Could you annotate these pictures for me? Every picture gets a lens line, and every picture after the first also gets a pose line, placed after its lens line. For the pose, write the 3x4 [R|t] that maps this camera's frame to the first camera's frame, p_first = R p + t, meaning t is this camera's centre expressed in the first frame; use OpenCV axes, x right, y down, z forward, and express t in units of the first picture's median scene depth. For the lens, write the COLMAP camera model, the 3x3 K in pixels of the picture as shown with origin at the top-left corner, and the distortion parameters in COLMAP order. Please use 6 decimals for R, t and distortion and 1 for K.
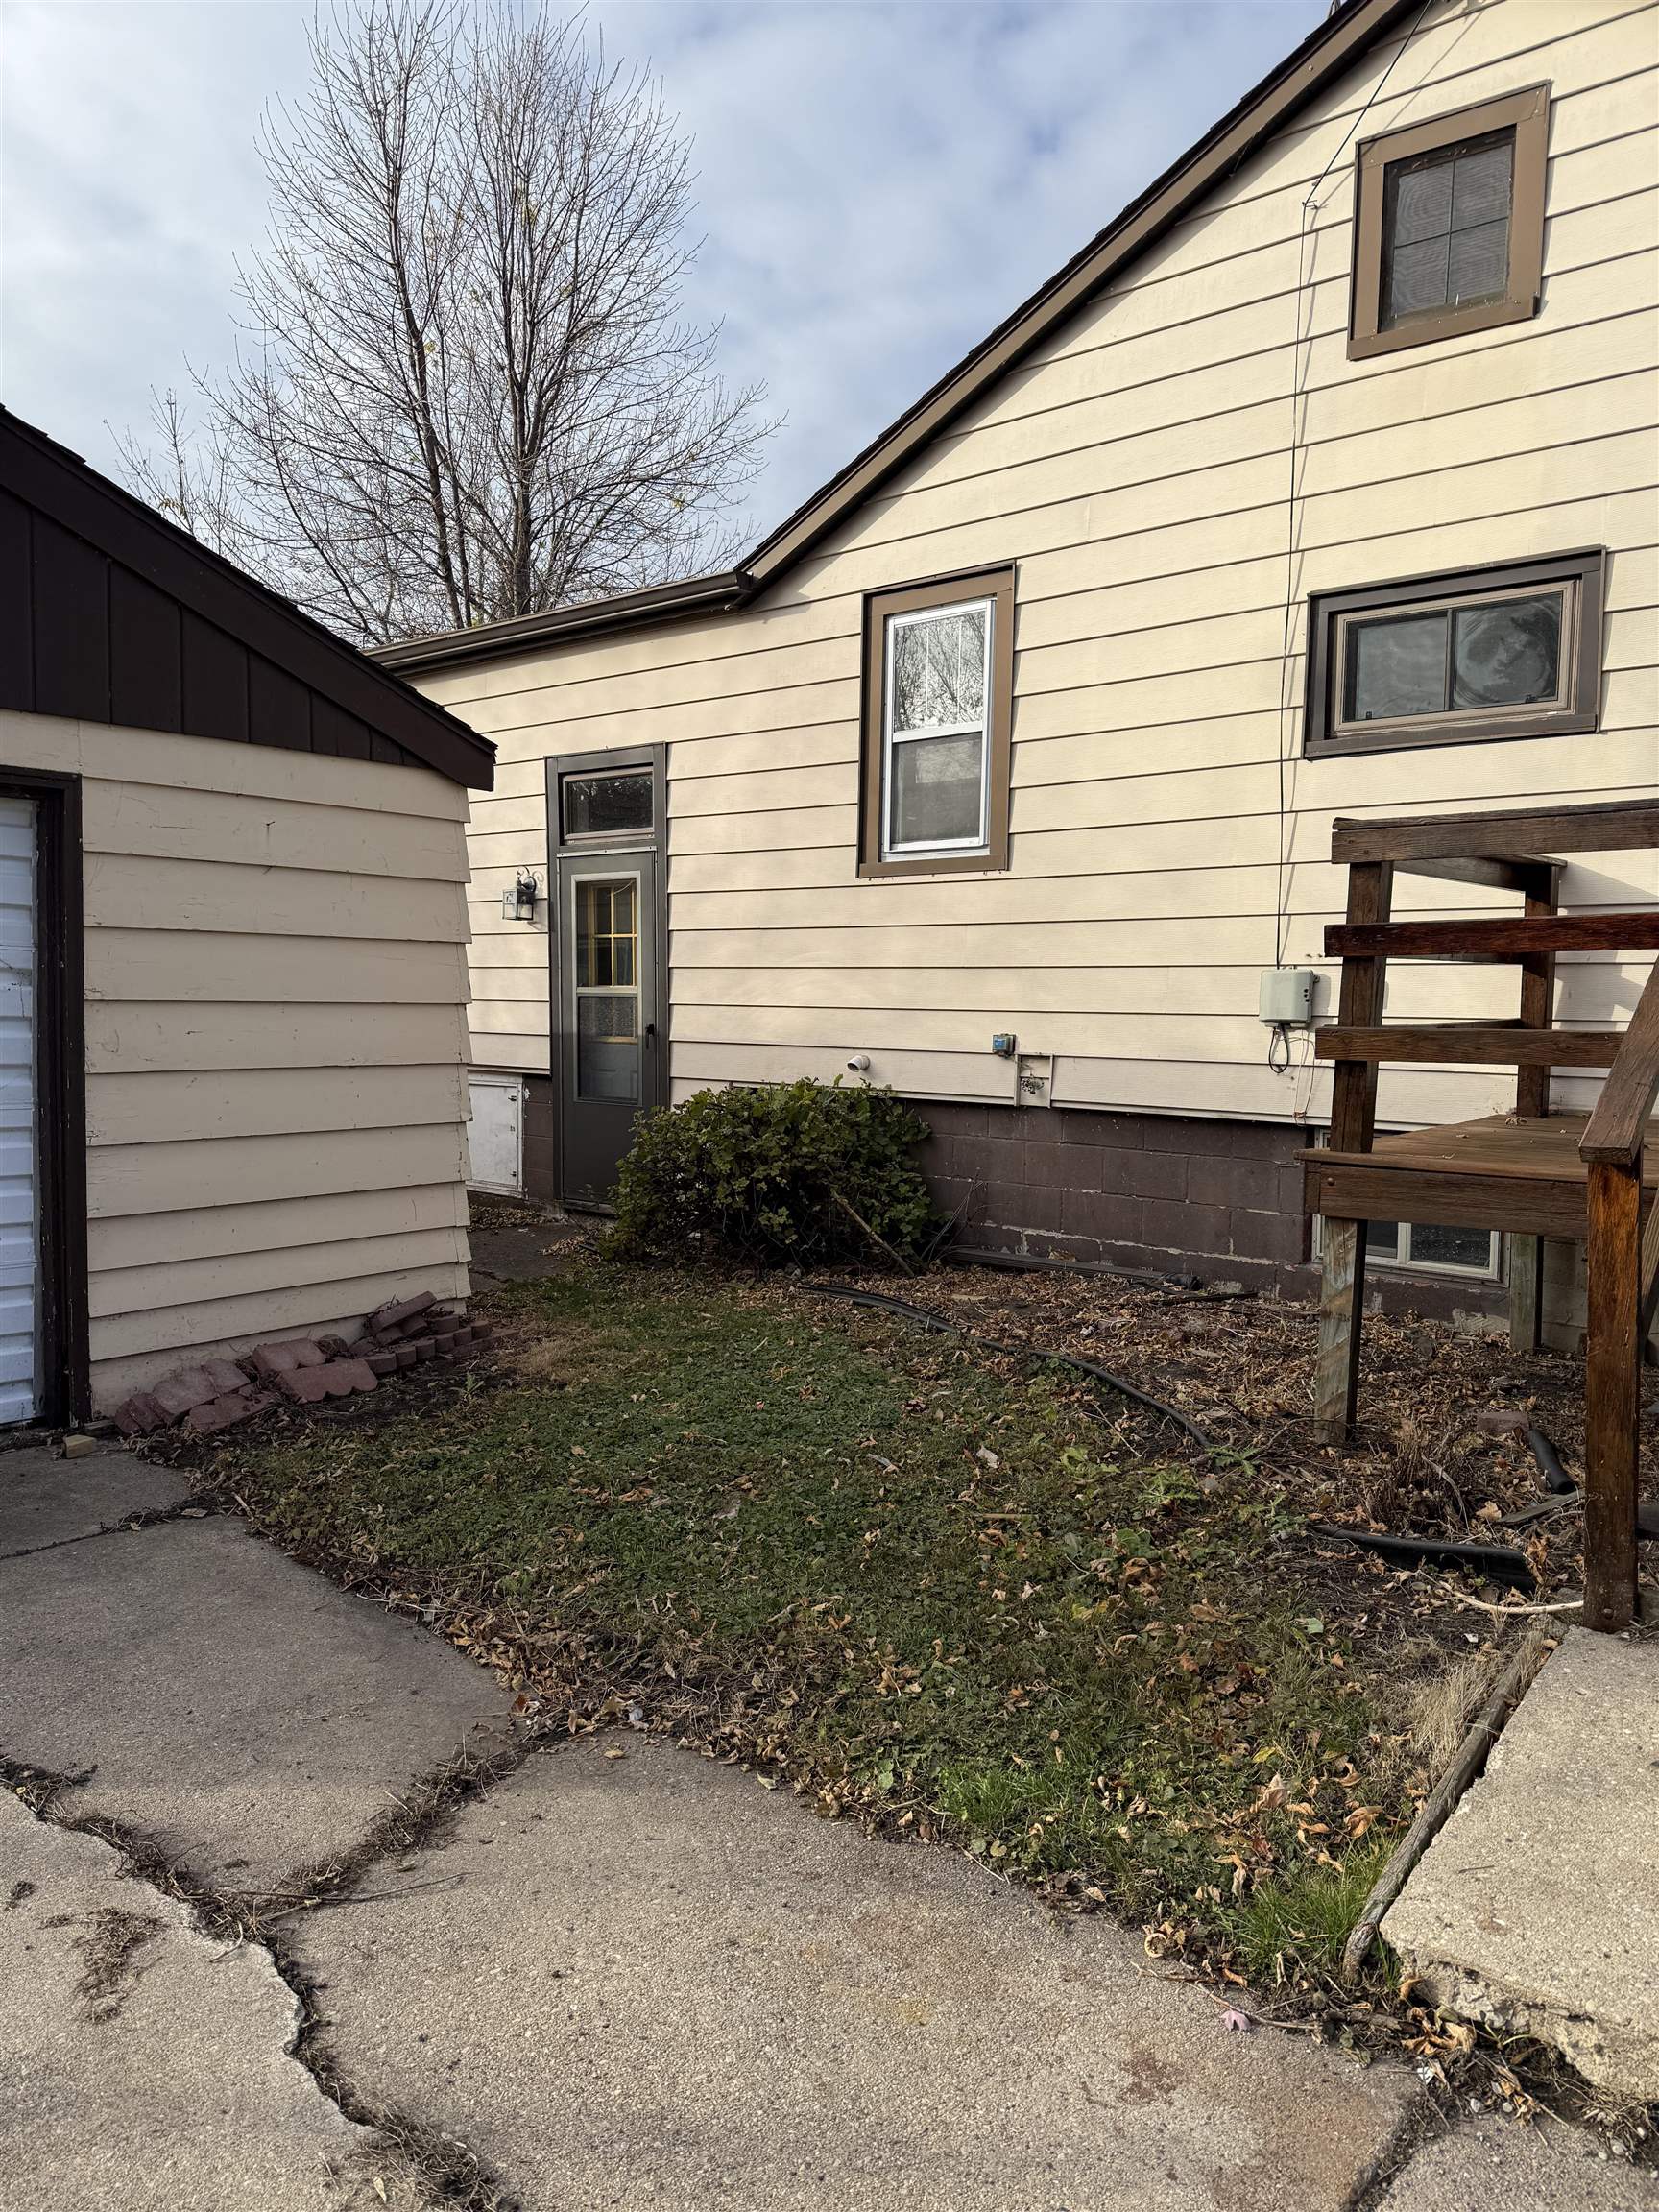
lens RADIAL K [[1548.6, 0, 829.5], [0, 1548.6, 1106.0], [0, 0, 1]] dist [0.039453, -0.046837]
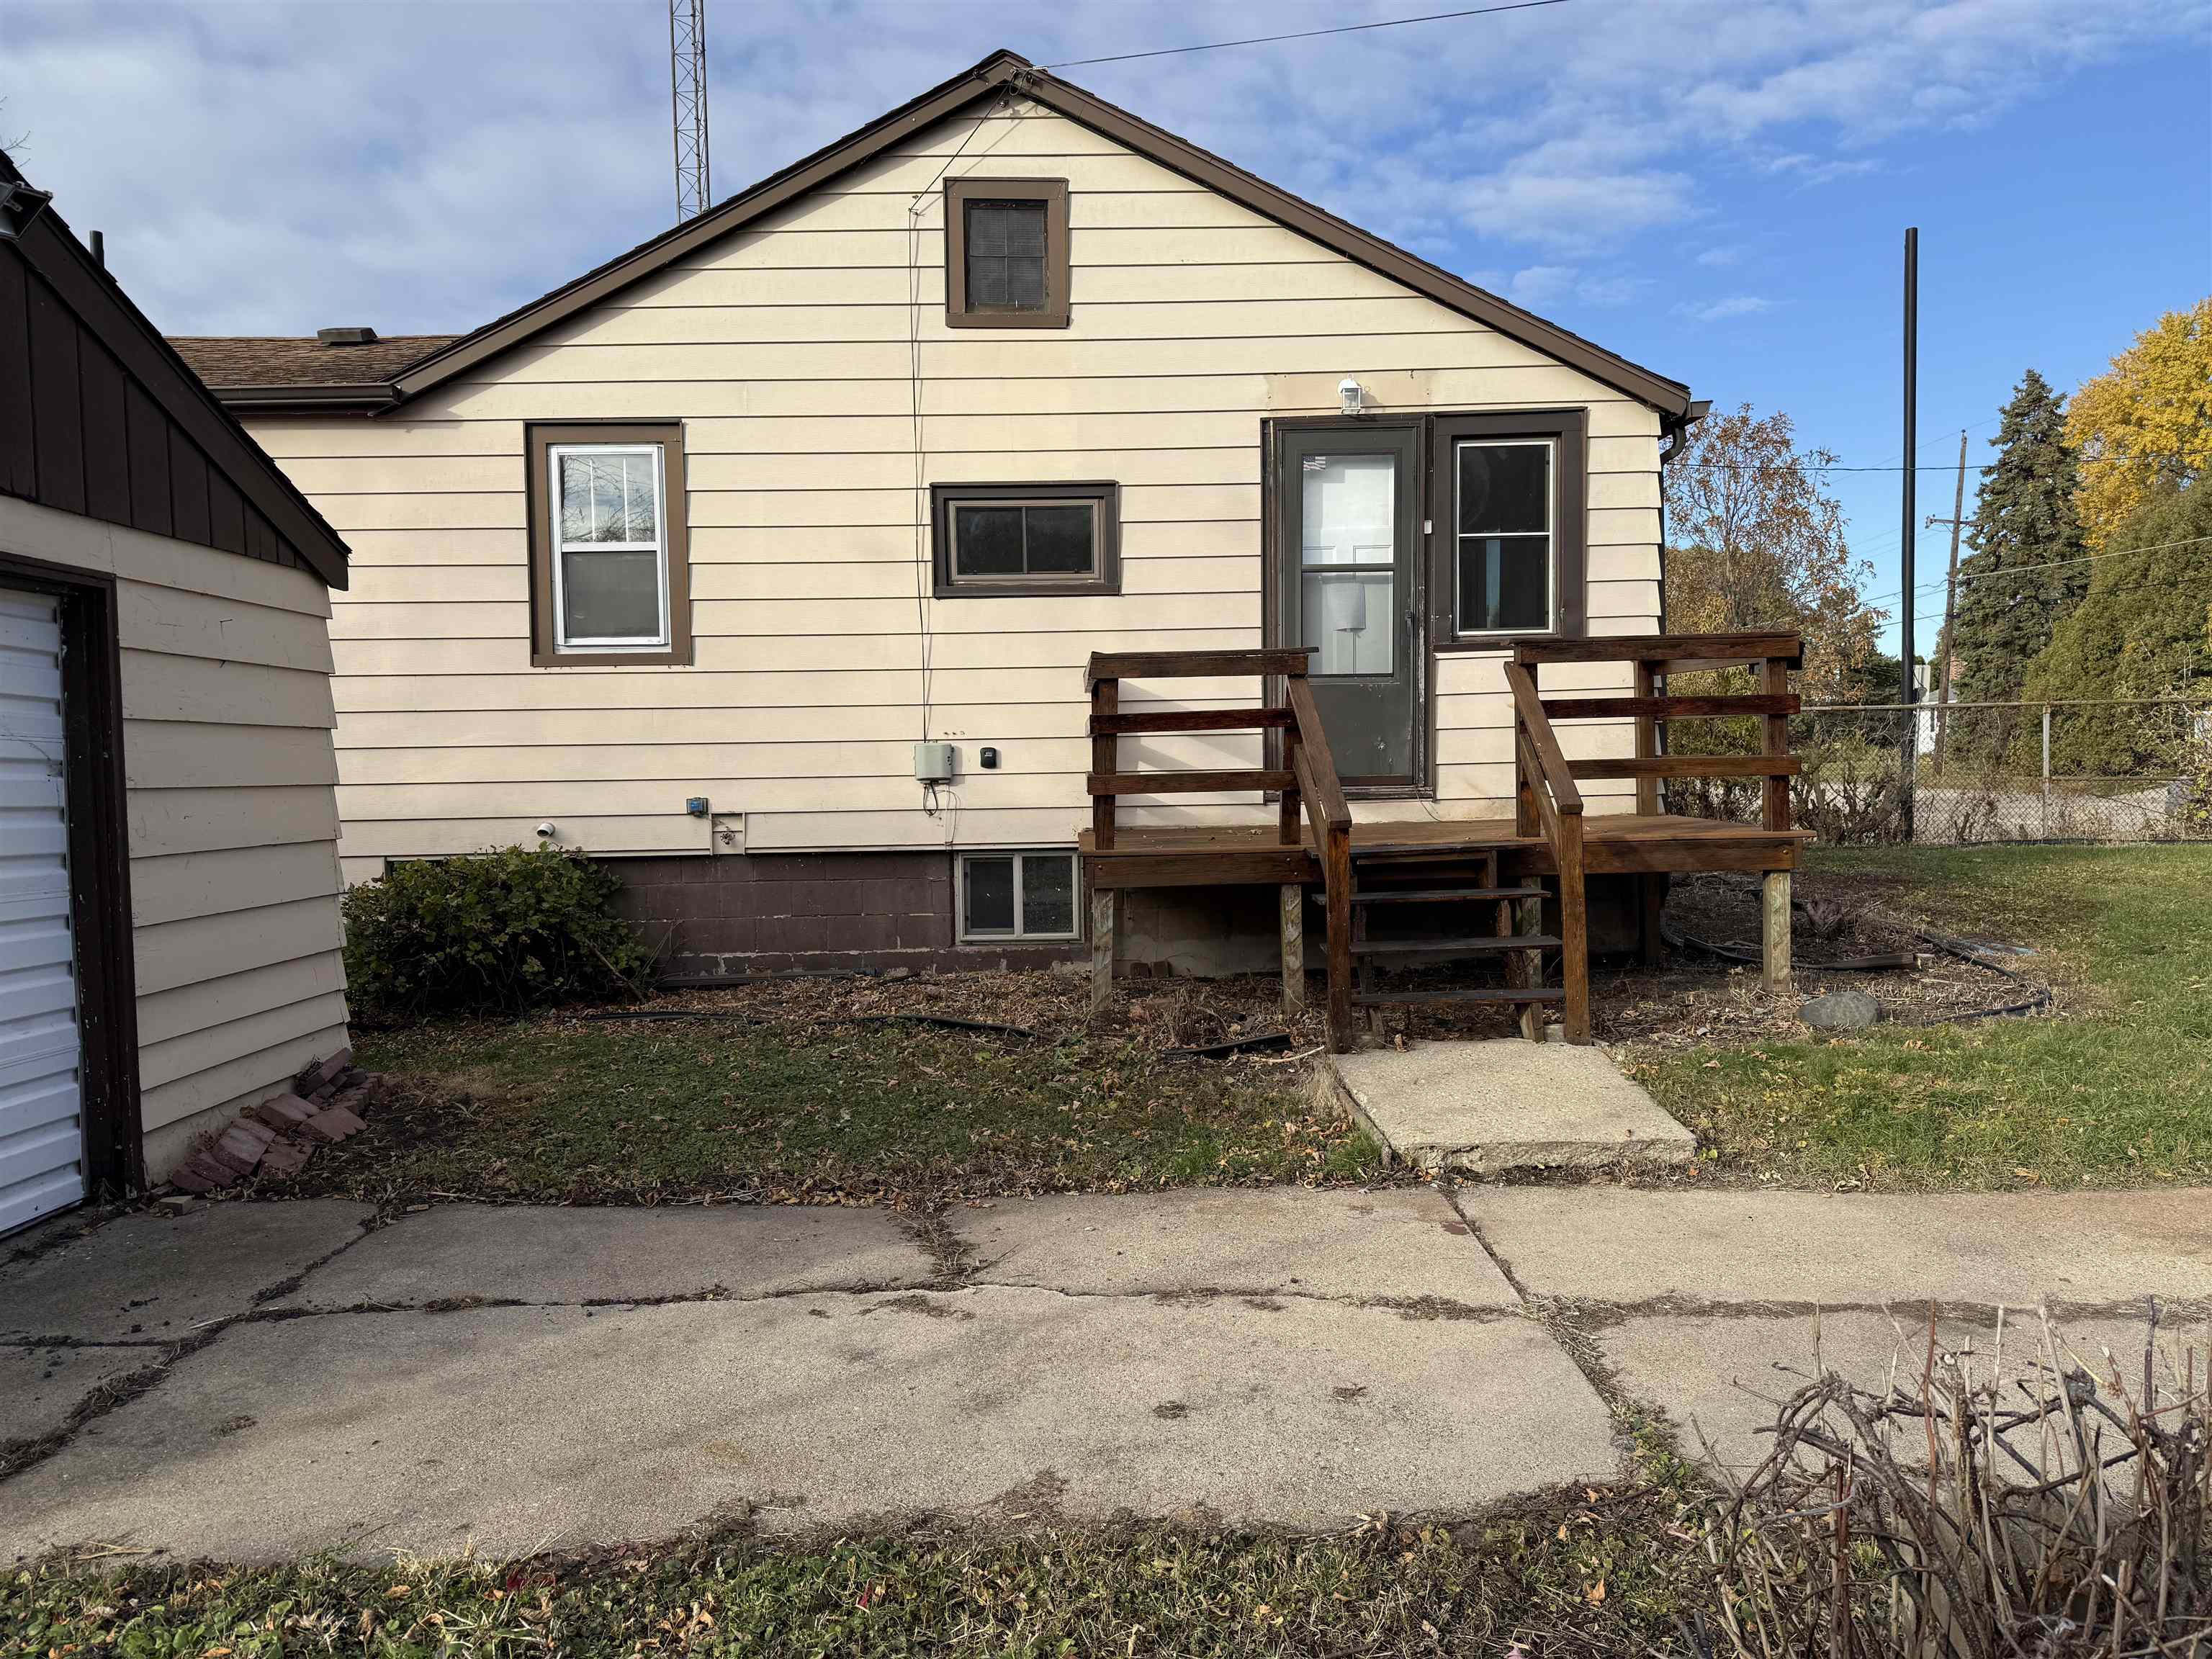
lens RADIAL K [[1567.3, 0, 1105.1], [0, 1567.3, 834.1], [0, 0, 1]] dist [0.164957, -0.239987]
pose [[0.754540, -0.055011, 0.653945, -0.671603], [0.075085, 0.997173, -0.002752, 0.014891], [-0.651945, 0.051178, 0.756537, -0.242750]]
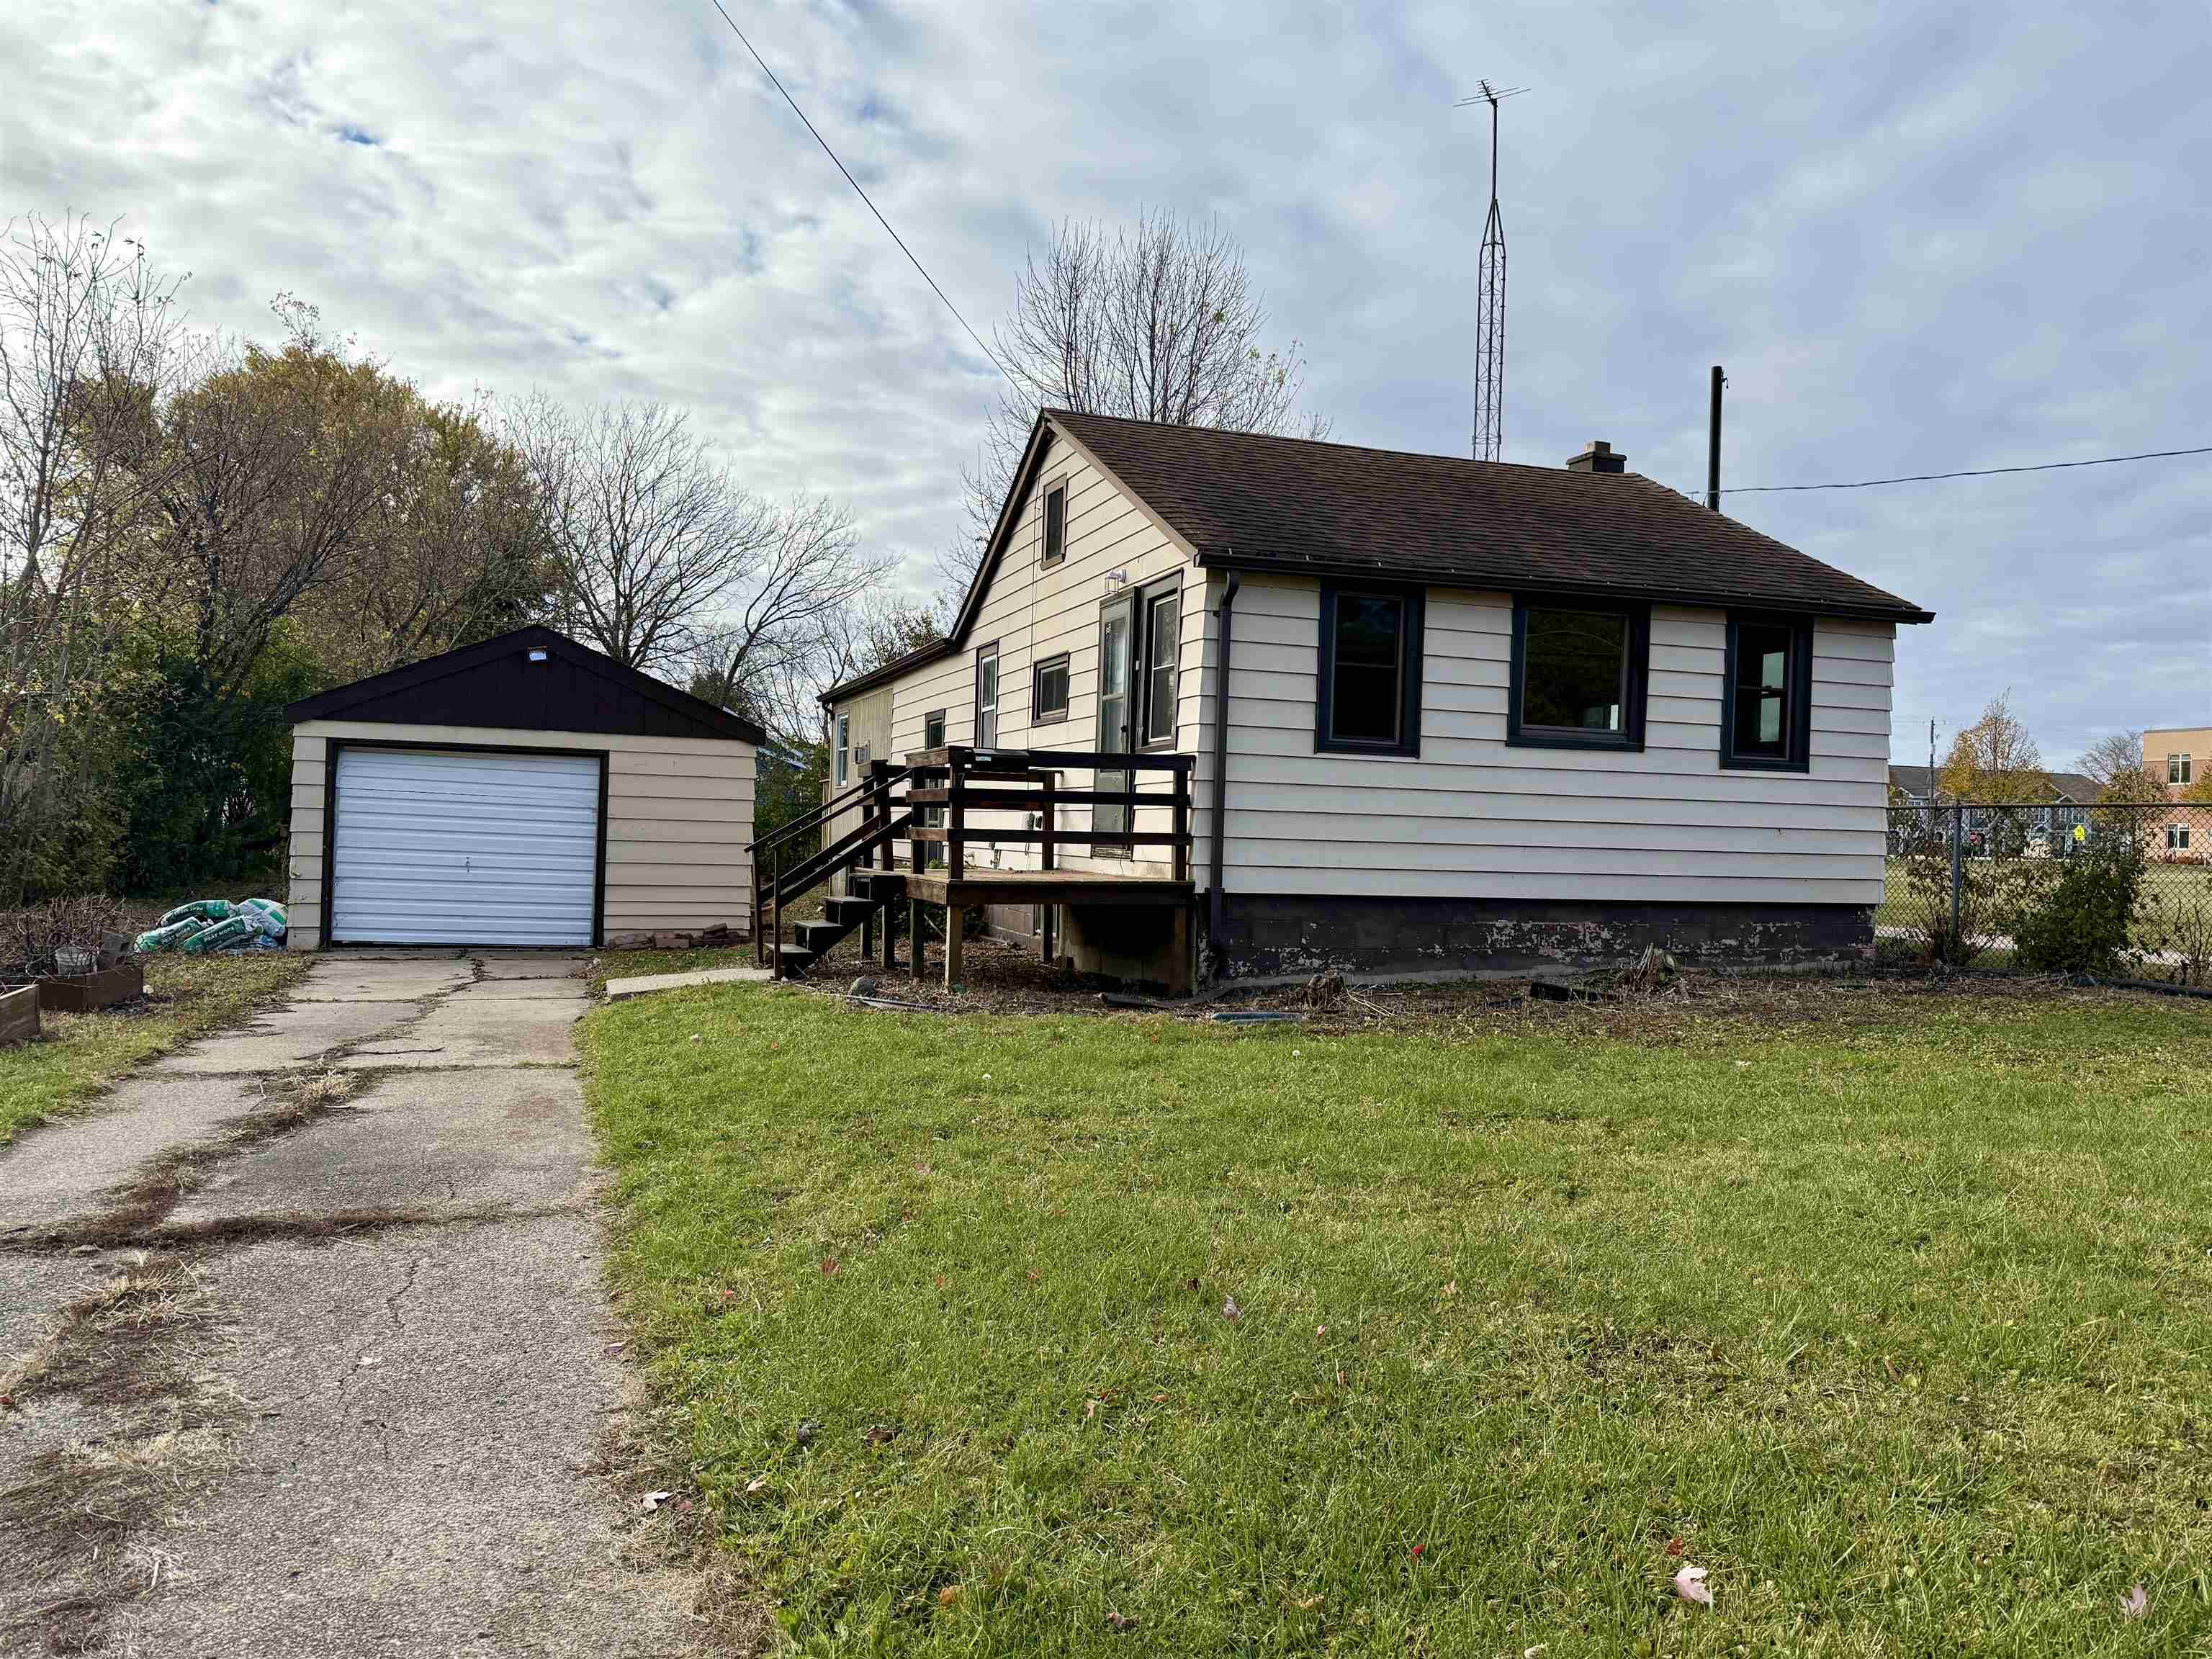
lens RADIAL K [[1567.3, 0, 1105.1], [0, 1567.3, 834.1], [0, 0, 1]] dist [0.164957, -0.239987]
pose [[0.864331, 0.012269, -0.502774, 2.076204], [-0.055824, 0.995865, -0.071666, 0.146389], [0.499815, 0.090010, 0.861442, -1.336424]]
